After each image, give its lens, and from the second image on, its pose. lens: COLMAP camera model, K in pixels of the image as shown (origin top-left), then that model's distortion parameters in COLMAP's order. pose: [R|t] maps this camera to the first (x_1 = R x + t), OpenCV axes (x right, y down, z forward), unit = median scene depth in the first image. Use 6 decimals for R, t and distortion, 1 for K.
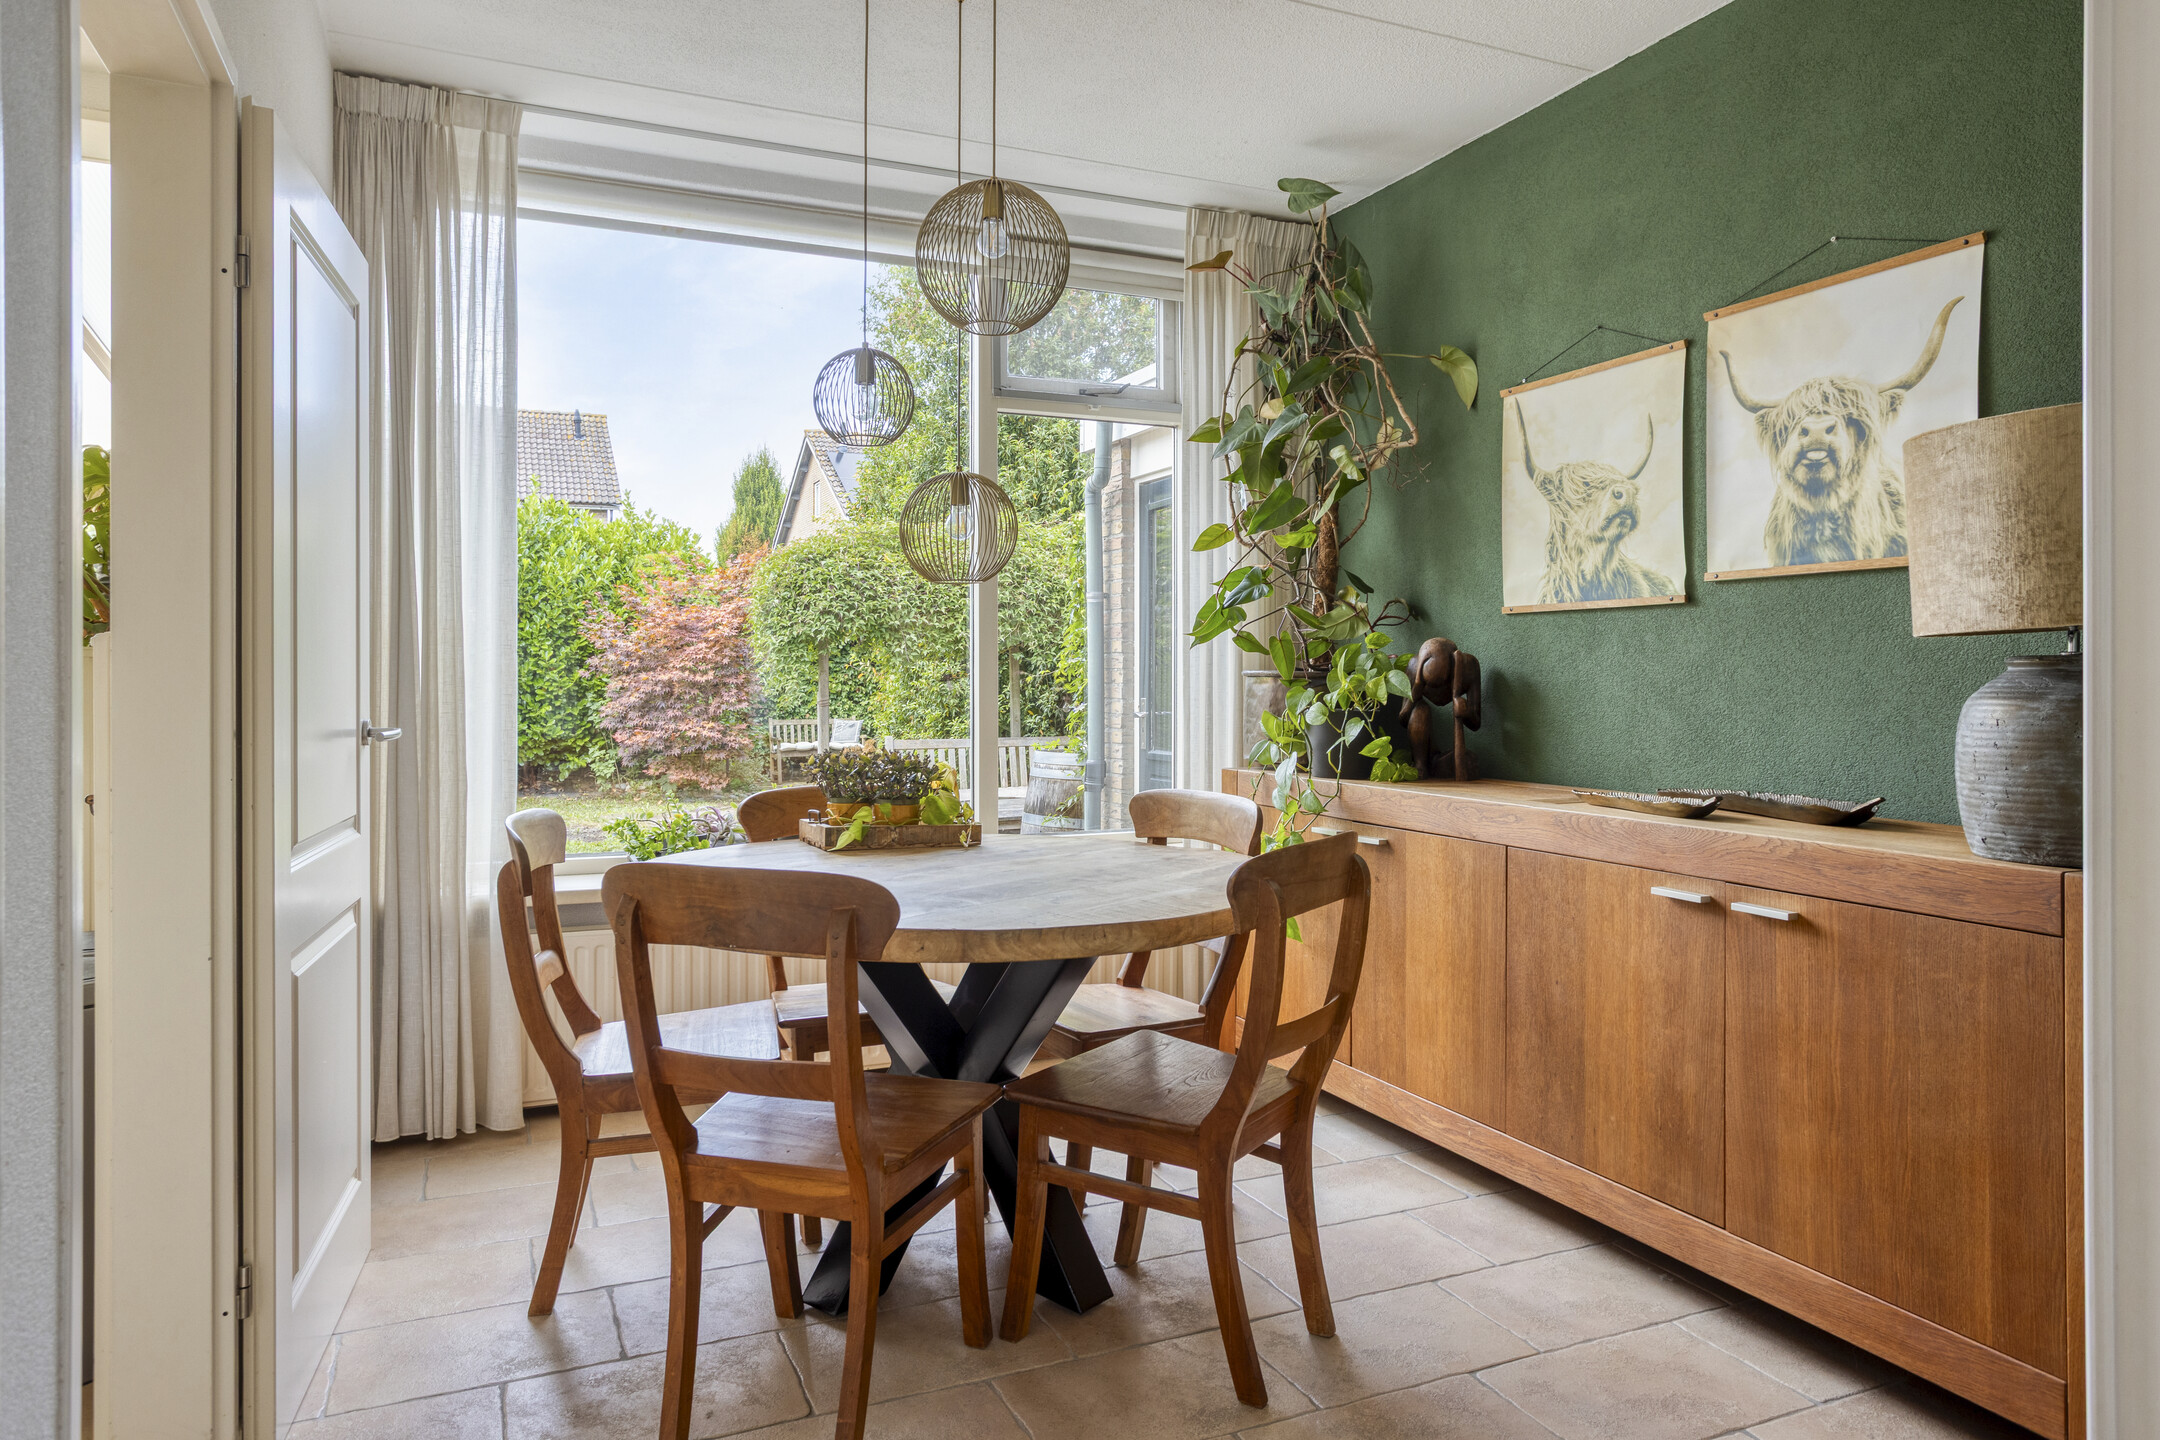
lens RADIAL K [[1351.8, 0, 1039.4], [0, 1351.8, 675.1], [0, 0, 1]] dist [-0.032596, 0.000001]
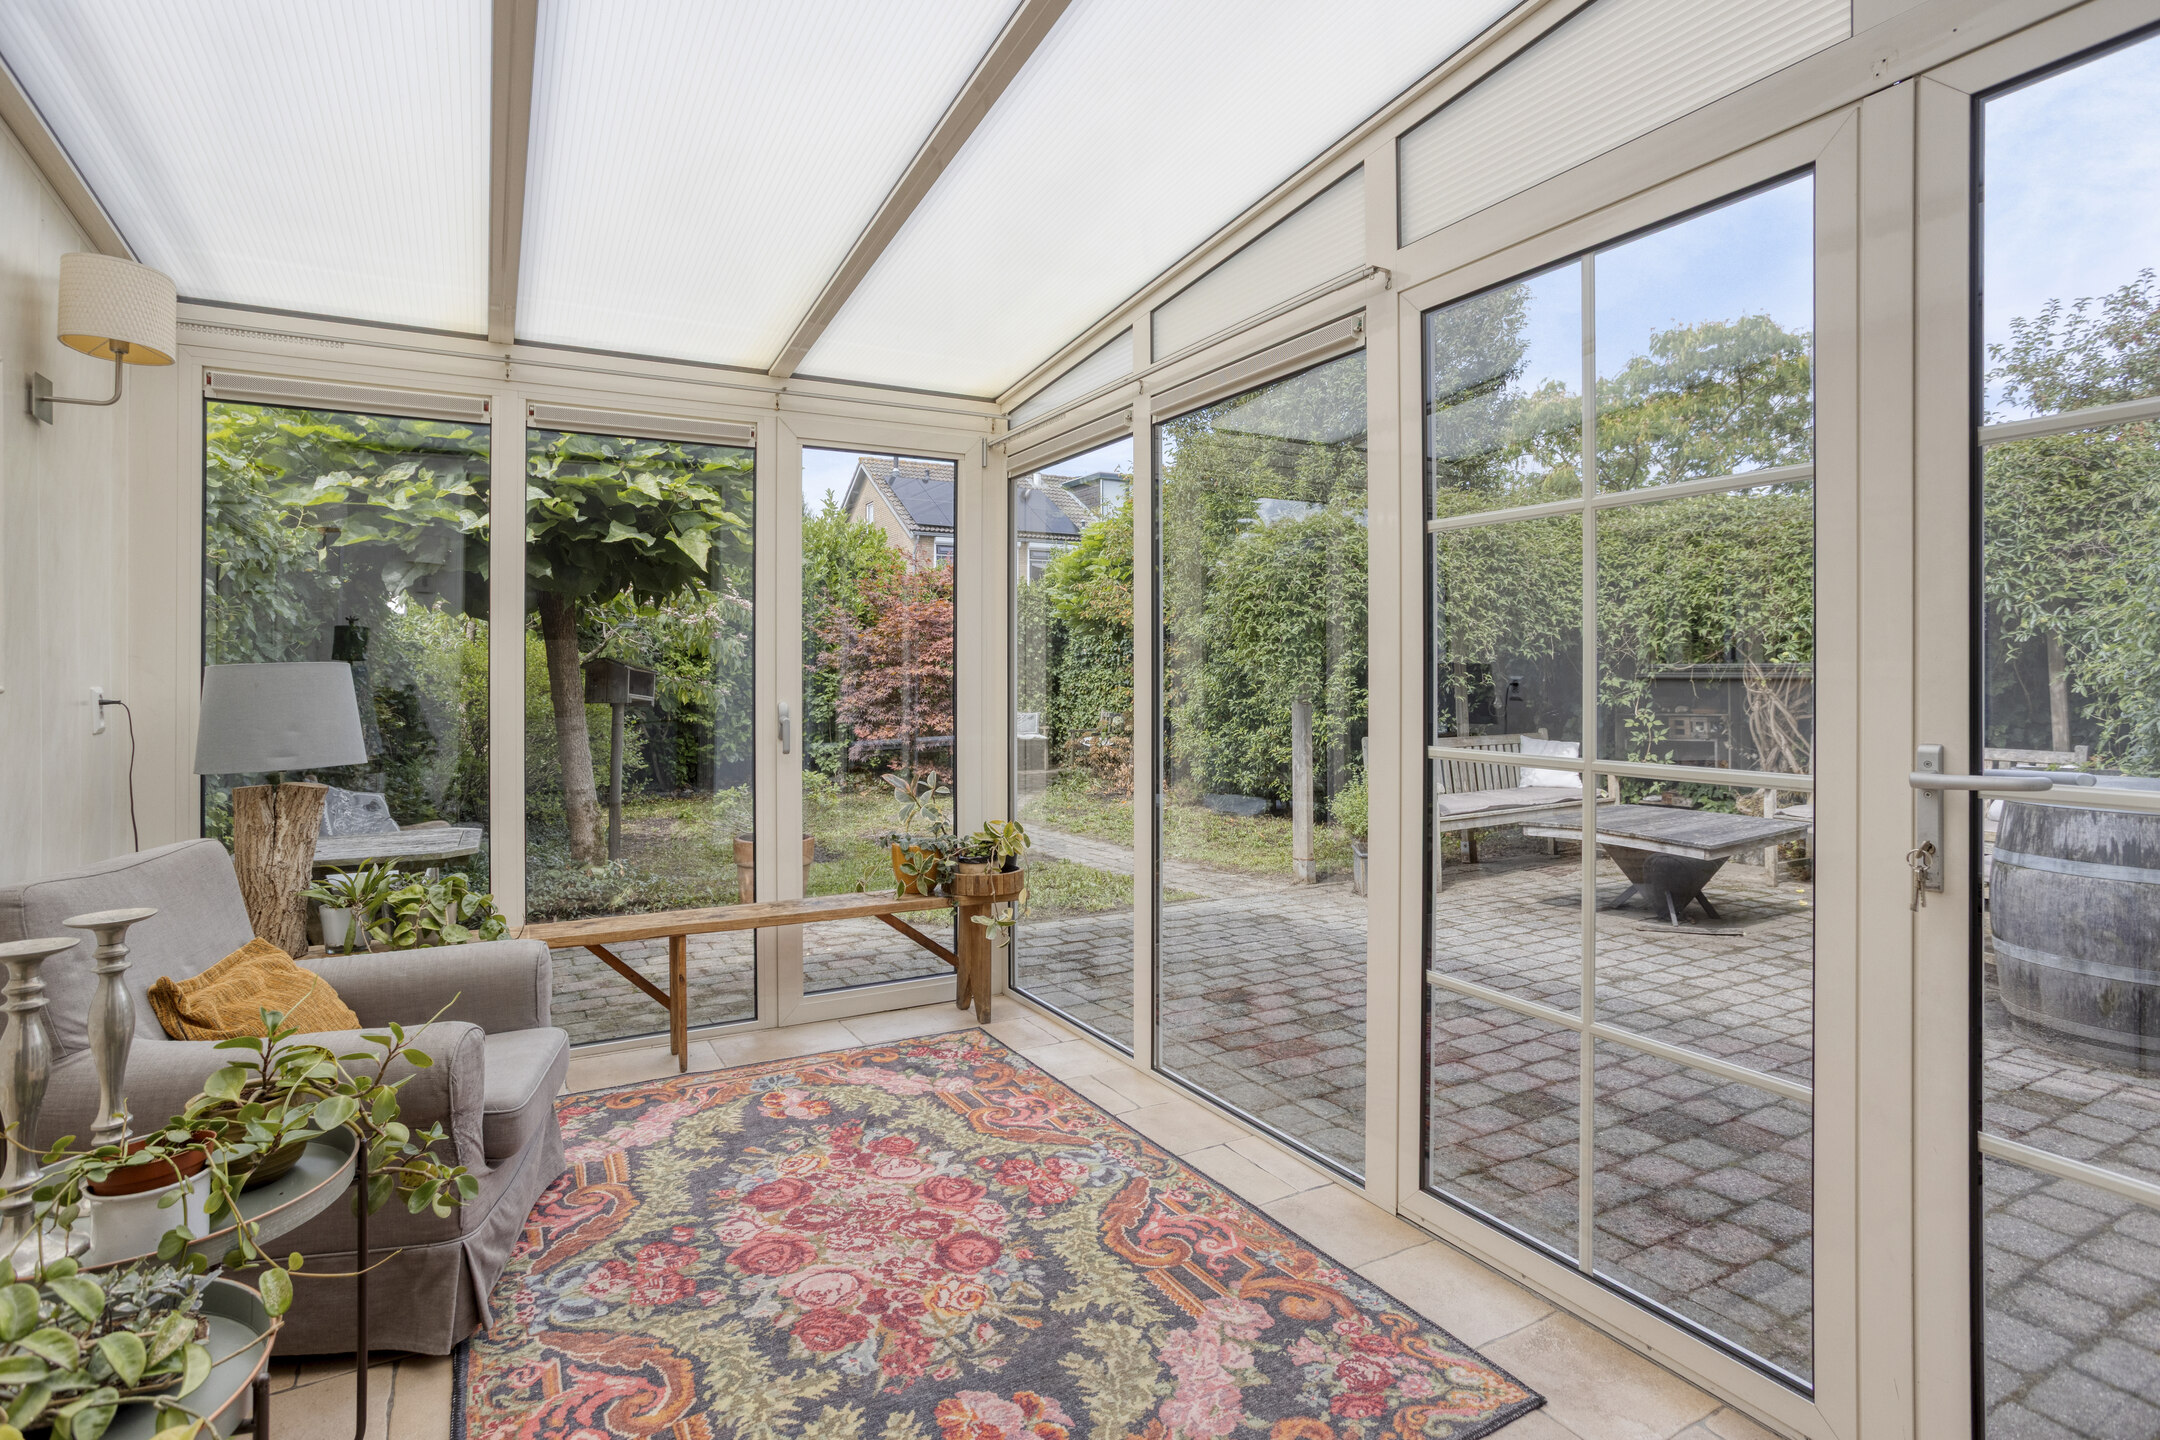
lens RADIAL K [[1063.0, 0, 1057.2], [0, 1063.0, 667.2], [0, 0, 1]] dist [-0.048529, 0.028503]
pose [[0.995086, -0.001793, 0.099000, -0.295039], [0.002022, 0.999996, -0.002215, -0.000058], [-0.098995, 0.002405, 0.995085, 0.247165]]
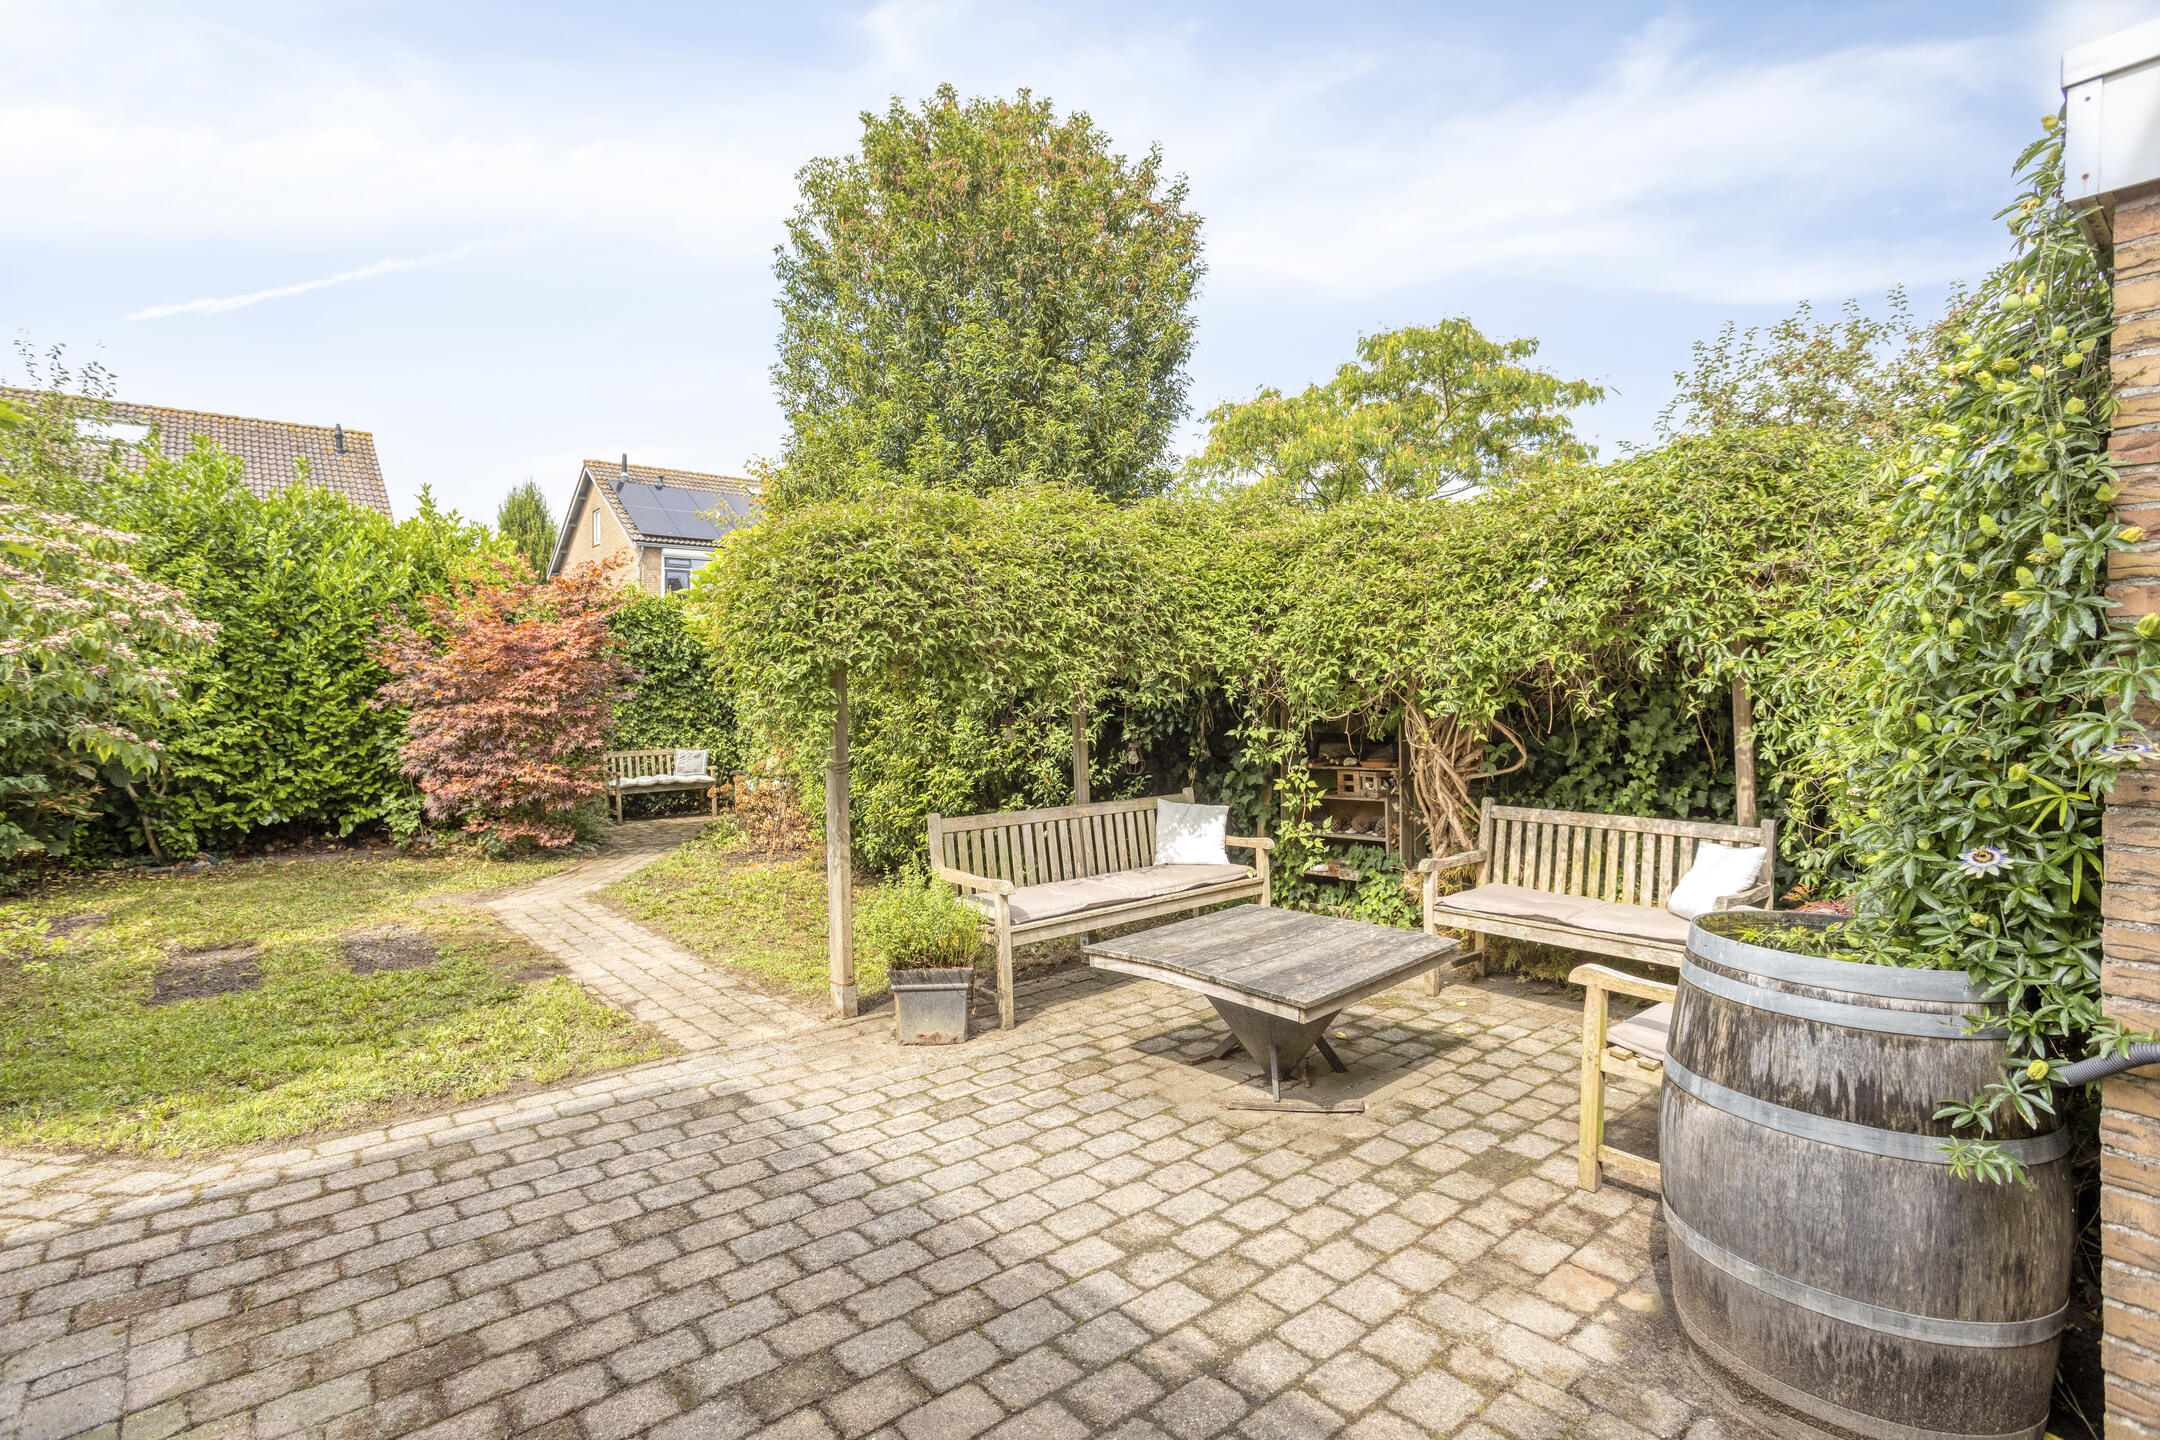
lens RADIAL K [[1048.6, 0, 1059.6], [0, 1048.6, 693.8], [0, 0, 1]] dist [-0.062726, 0.040157]
pose [[0.958748, -0.008368, 0.284135, -0.152127], [0.006050, 0.999941, 0.009036, -0.013854], [-0.284193, -0.006945, 0.958742, 0.374693]]
